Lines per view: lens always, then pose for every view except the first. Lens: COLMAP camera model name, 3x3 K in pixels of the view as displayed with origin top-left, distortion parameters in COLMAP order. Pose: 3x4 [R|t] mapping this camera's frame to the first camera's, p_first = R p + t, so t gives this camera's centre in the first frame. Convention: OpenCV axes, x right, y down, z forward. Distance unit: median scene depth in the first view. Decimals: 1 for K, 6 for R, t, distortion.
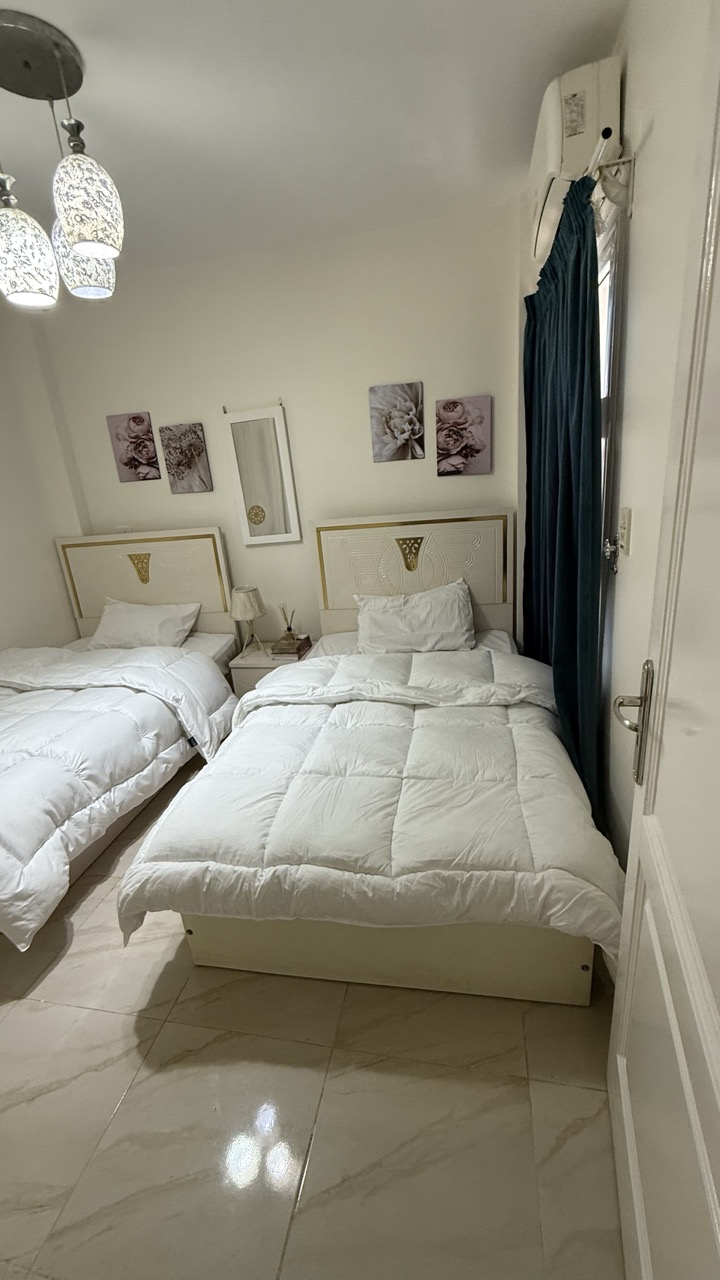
lens RADIAL K [[509.4, 0, 358.1], [0, 509.4, 638.8], [0, 0, 1]] dist [-0.002726, -0.000112]
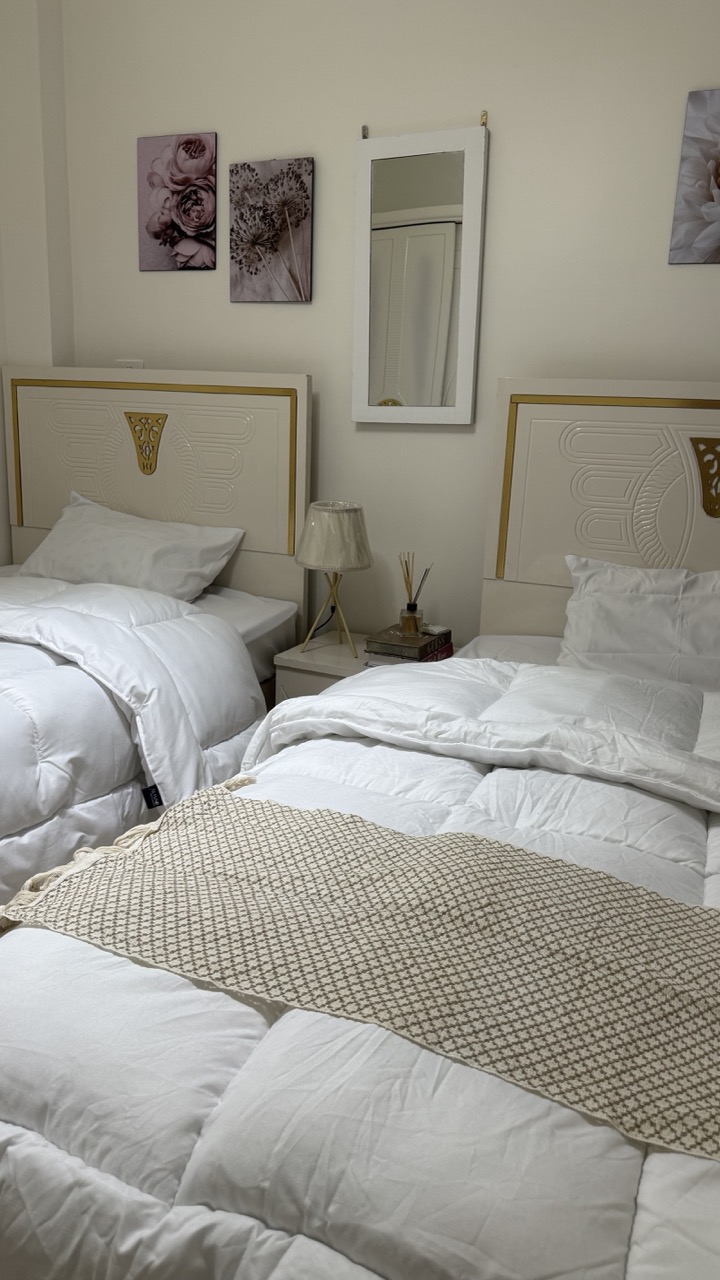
lens RADIAL K [[887.2, 0, 370.1], [0, 887.2, 636.0], [0, 0, 1]] dist [0.170374, -0.389025]
pose [[0.966991, 0.172867, -0.187203, -0.016570], [-0.185488, 0.981269, -0.052009, 0.058051], [0.174706, 0.085016, 0.980944, 0.208477]]
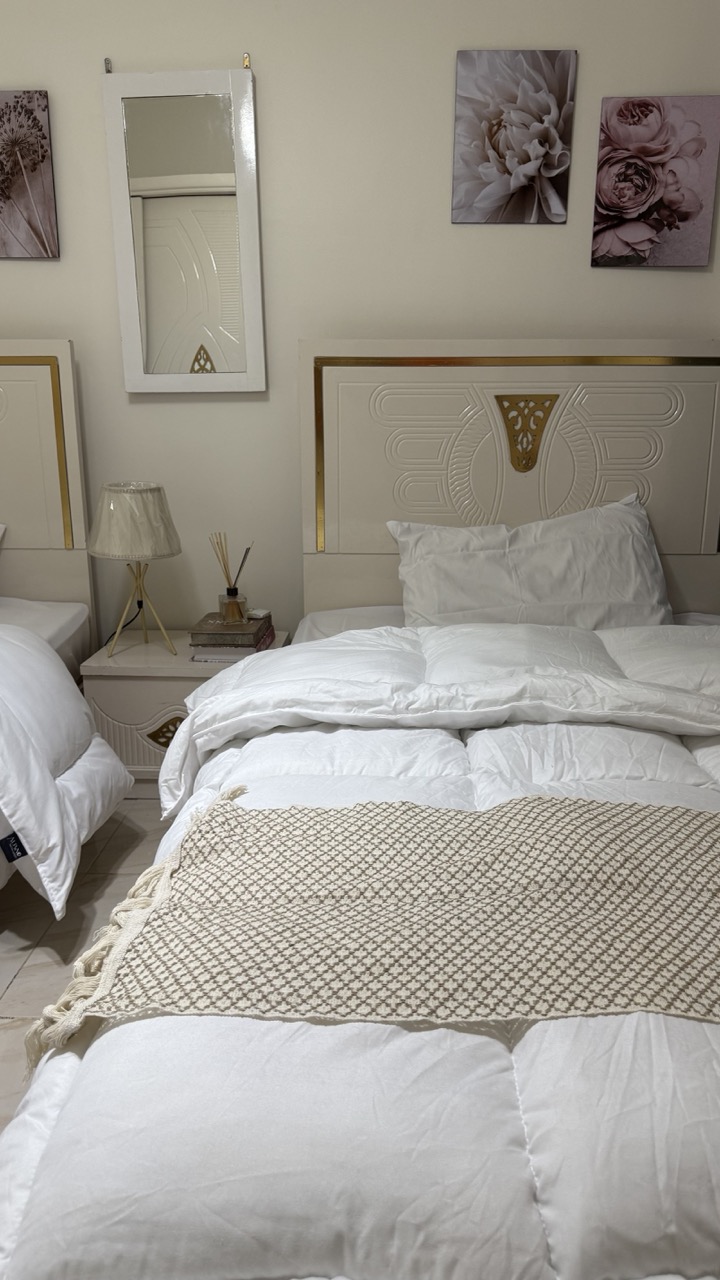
lens RADIAL K [[896.0, 0, 362.4], [0, 896.0, 634.3], [0, 0, 1]] dist [0.075975, -0.100106]
pose [[0.983644, 0.047390, 0.173780, -0.163212], [-0.031885, 0.995344, -0.090956, 0.084267], [-0.177281, 0.083927, 0.980575, 0.258849]]
